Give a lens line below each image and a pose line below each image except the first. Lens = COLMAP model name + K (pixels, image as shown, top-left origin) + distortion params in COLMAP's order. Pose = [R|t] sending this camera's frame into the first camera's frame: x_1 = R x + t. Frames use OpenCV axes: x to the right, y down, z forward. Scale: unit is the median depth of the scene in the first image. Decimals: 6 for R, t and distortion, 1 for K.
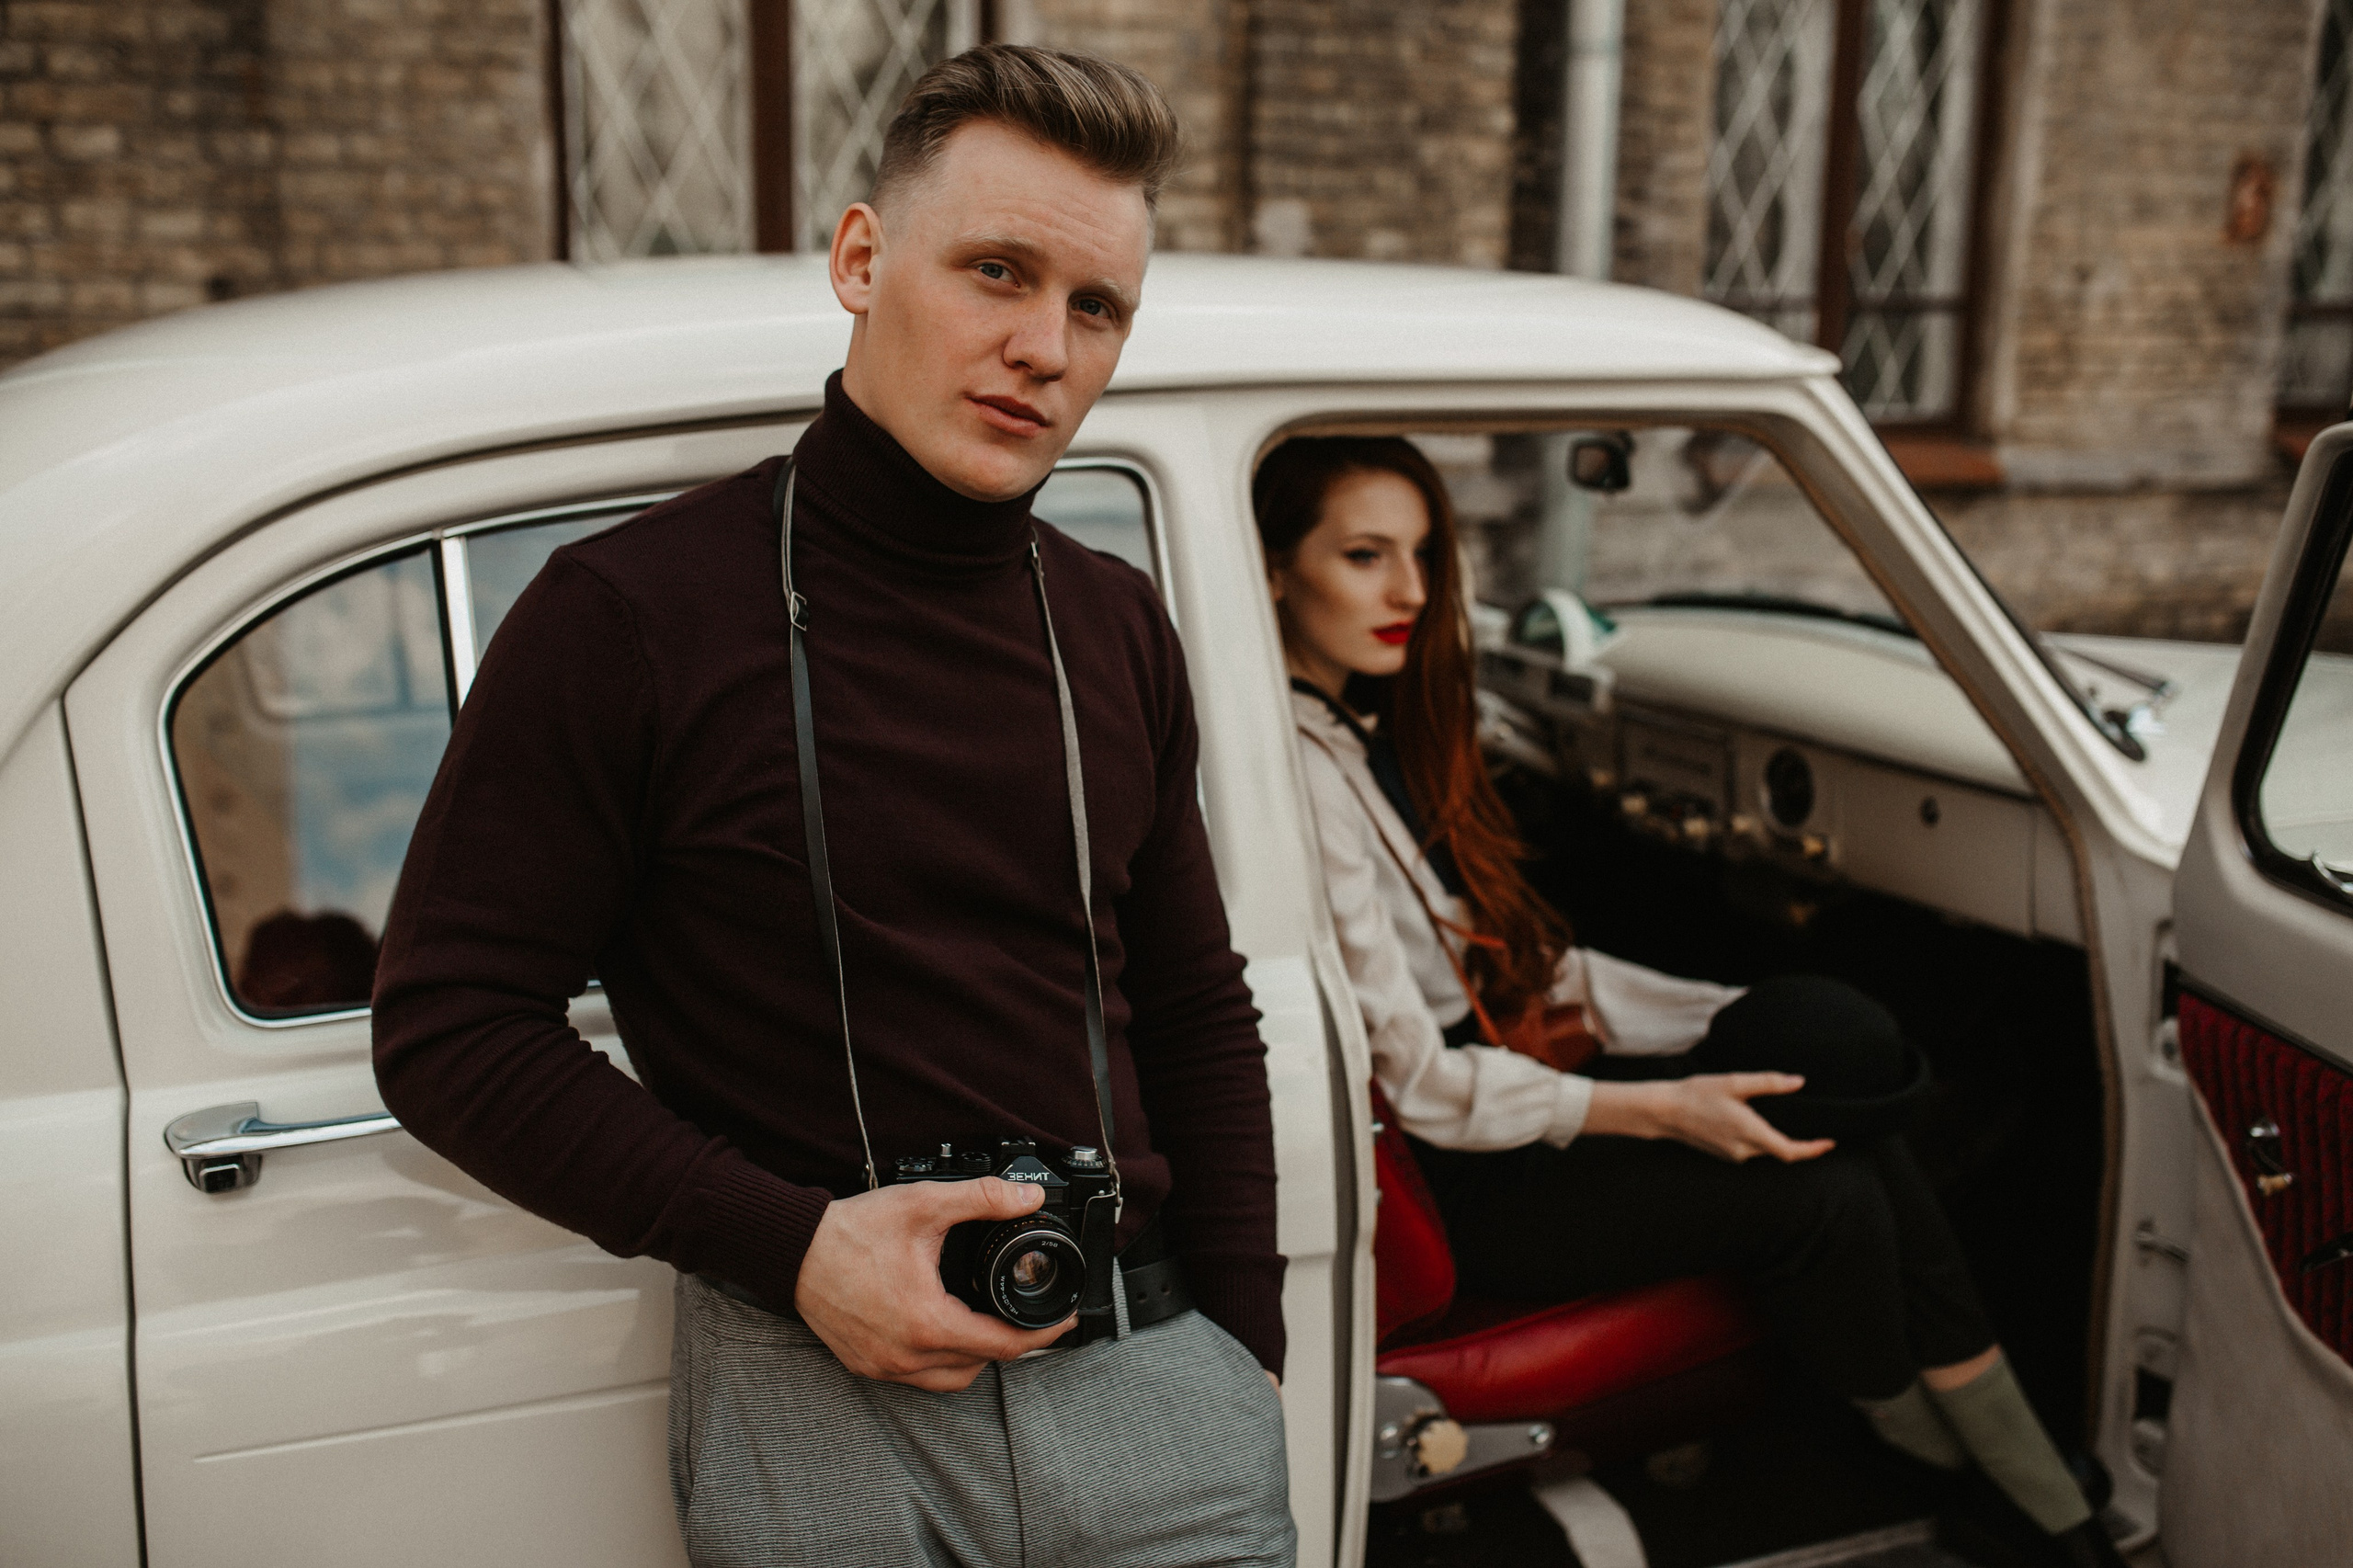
lens RADIAL K [[2288.2, 0, 1176.5], [0, 2288.2, 784.0], [0, 0, 1]] dist [-0.071660, 0.104068]
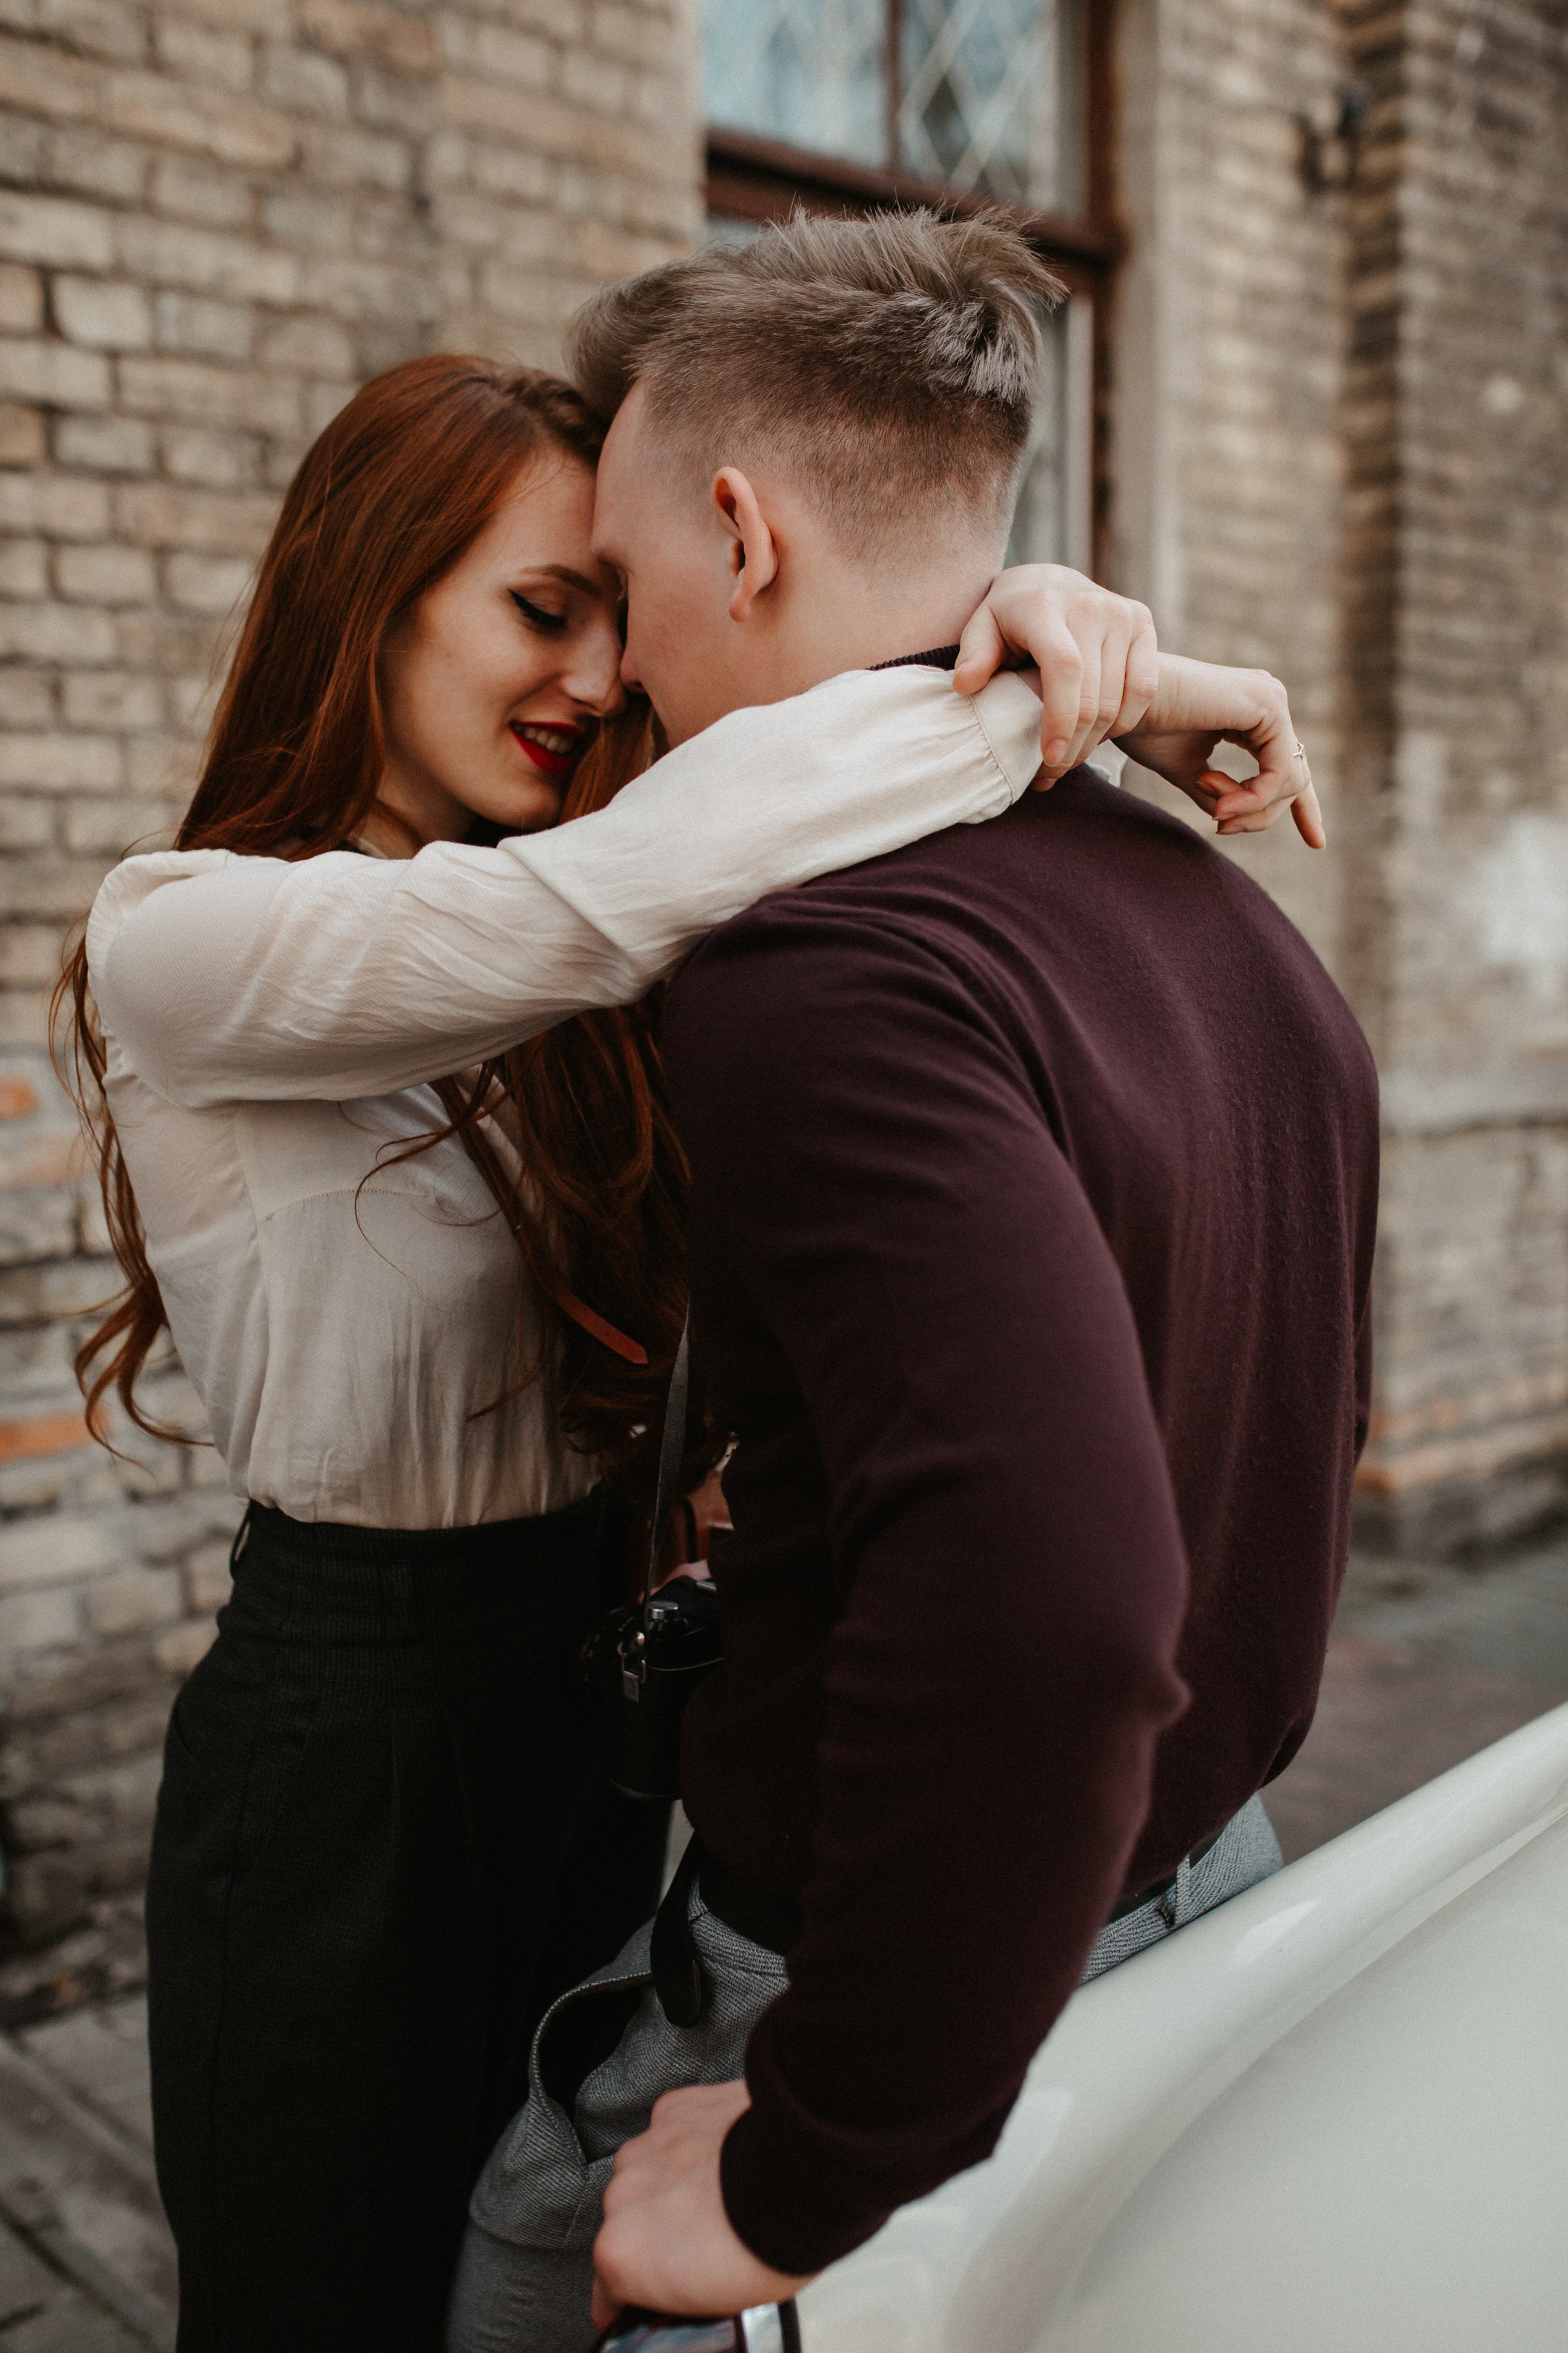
lens RADIAL K [[2493.3, 0, 780.7], [0, 2493.3, 1183.5], [0, 0, 1]] dist [-0.012447, -0.015120]
pose [[0.941018, -0.057068, 0.333508, -0.462544], [0.097787, 0.989482, -0.106600, -0.026137], [-0.323917, 0.132925, 0.936701, 0.264641]]
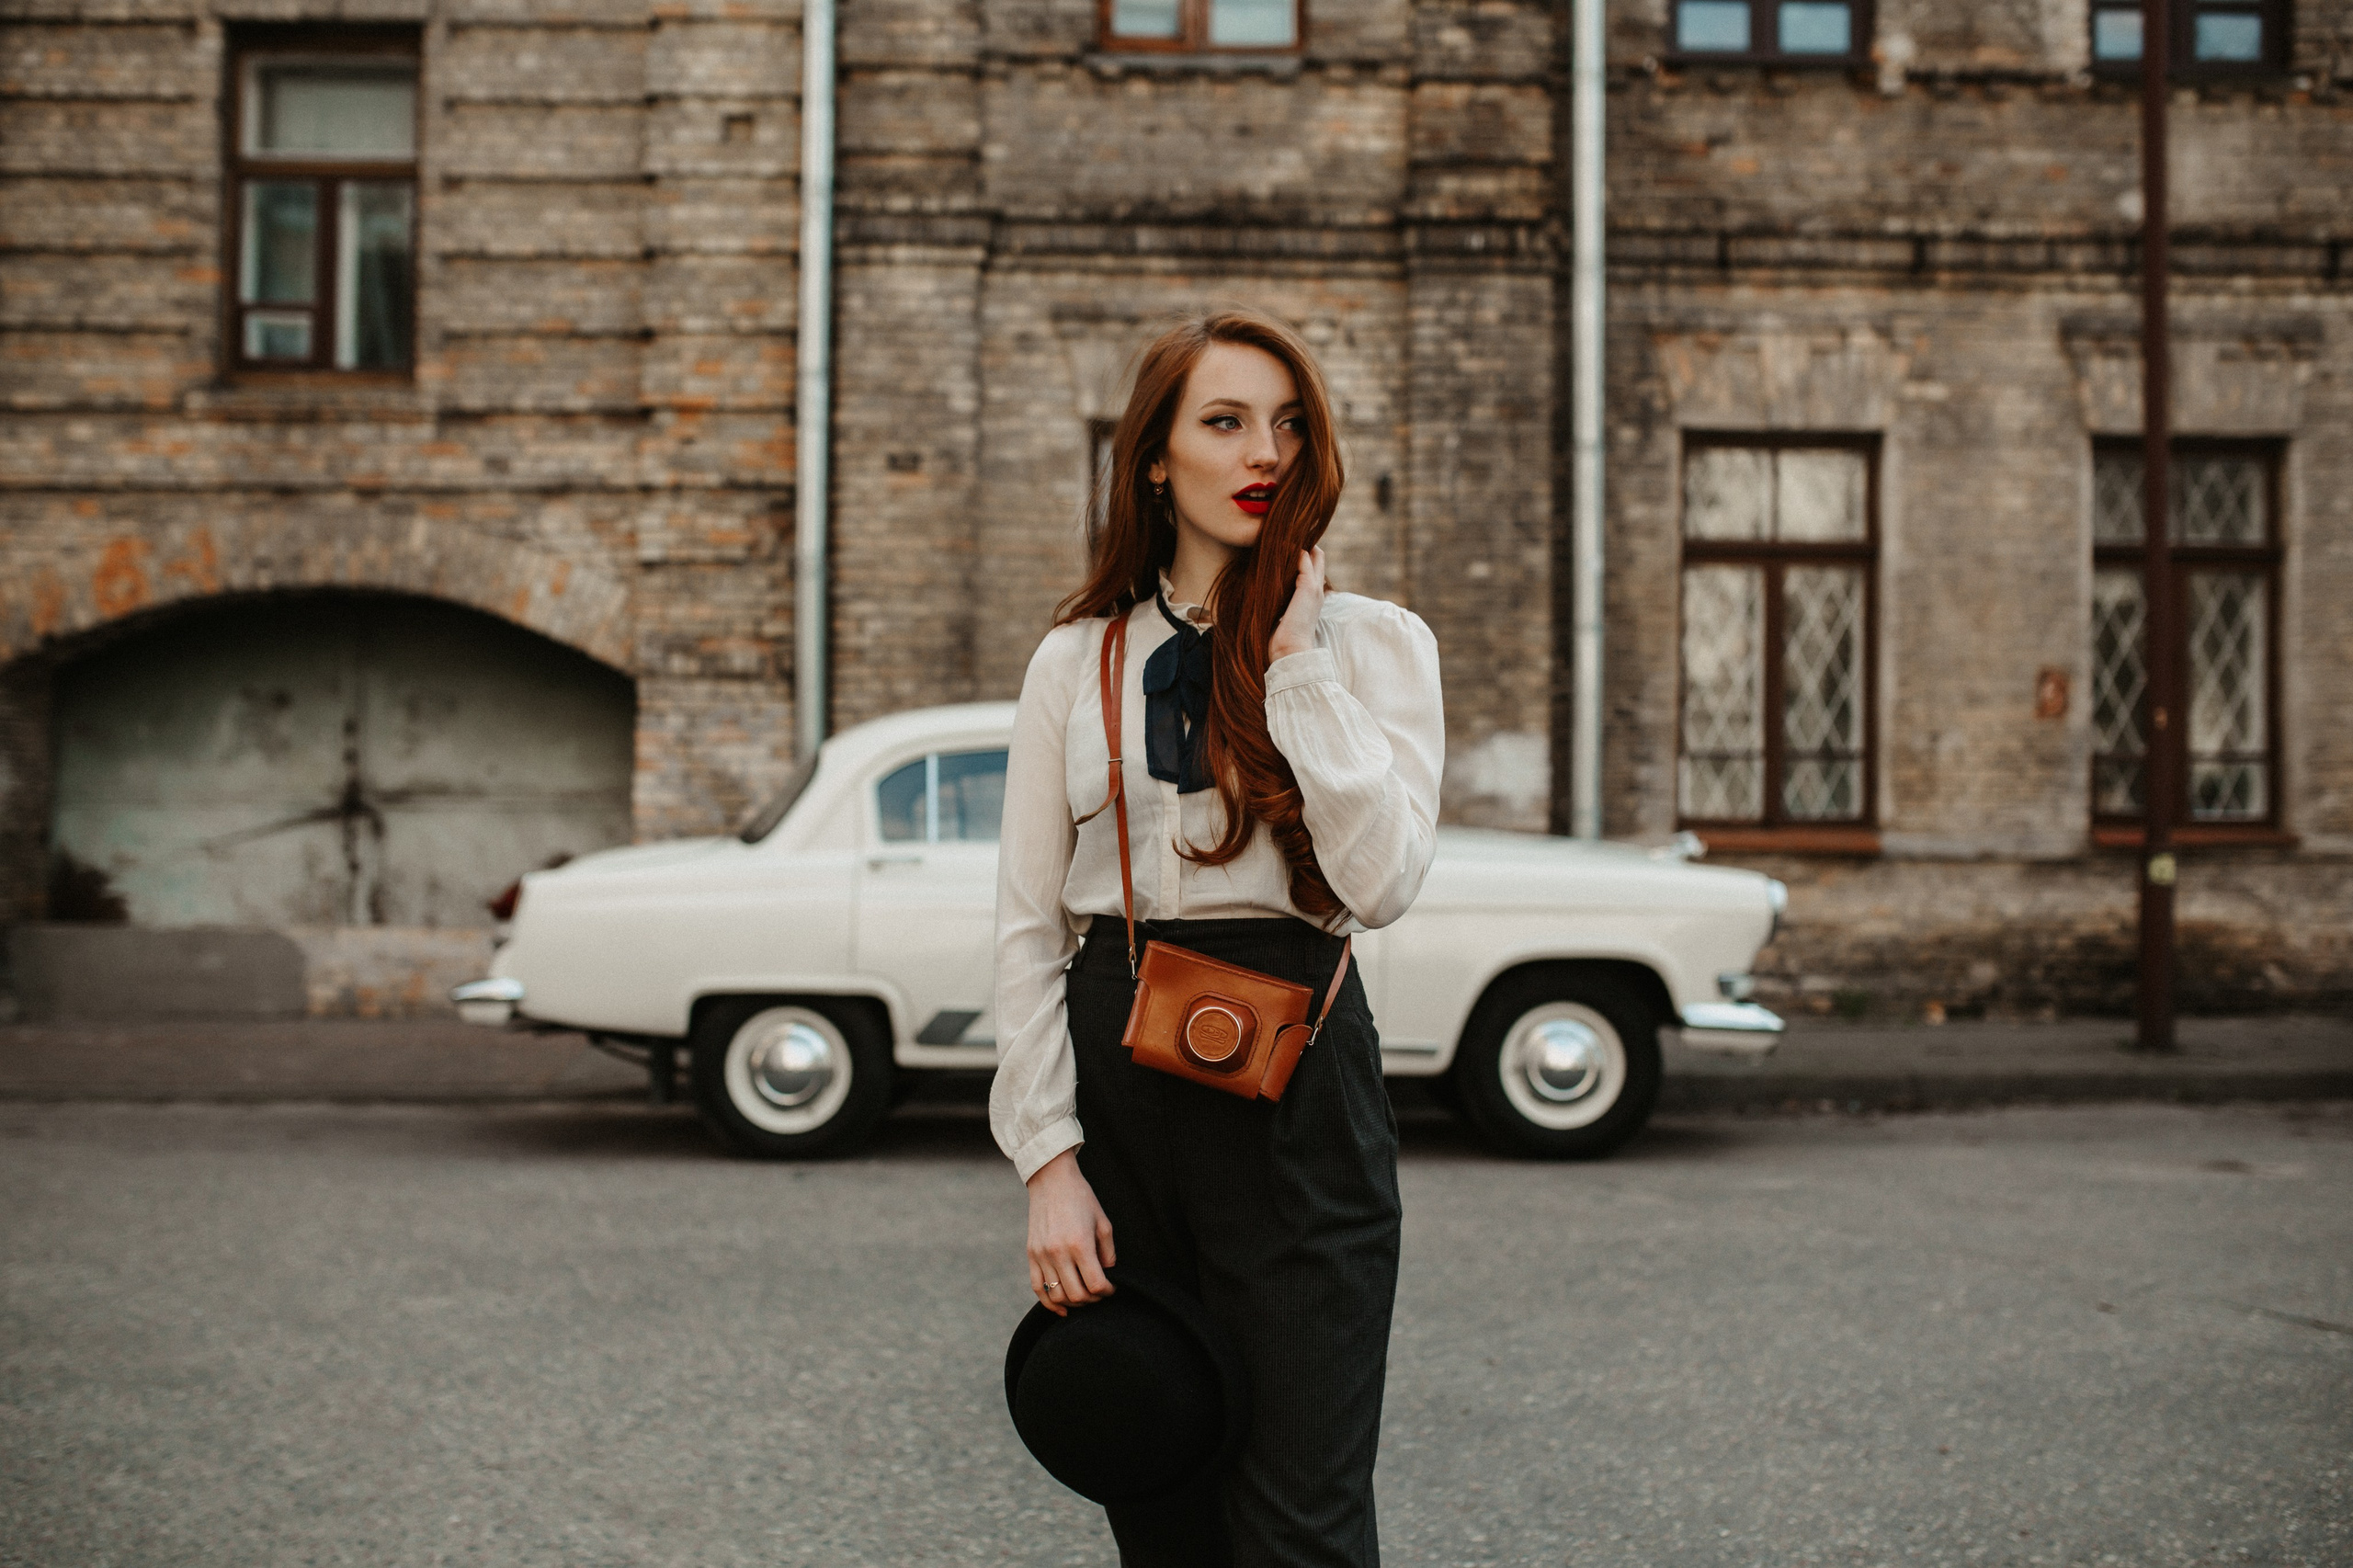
lens RADIAL K [[2288.2, 0, 1176.5], [0, 2288.2, 784.0], [0, 0, 1]] dist [-0.071660, 0.104068]
pose [[0.940180, -0.011675, -0.340479, 0.533794], [-0.069199, 0.972034, -0.224414, 0.294890], [0.333577, 0.234551, 0.913079, -0.951678]]
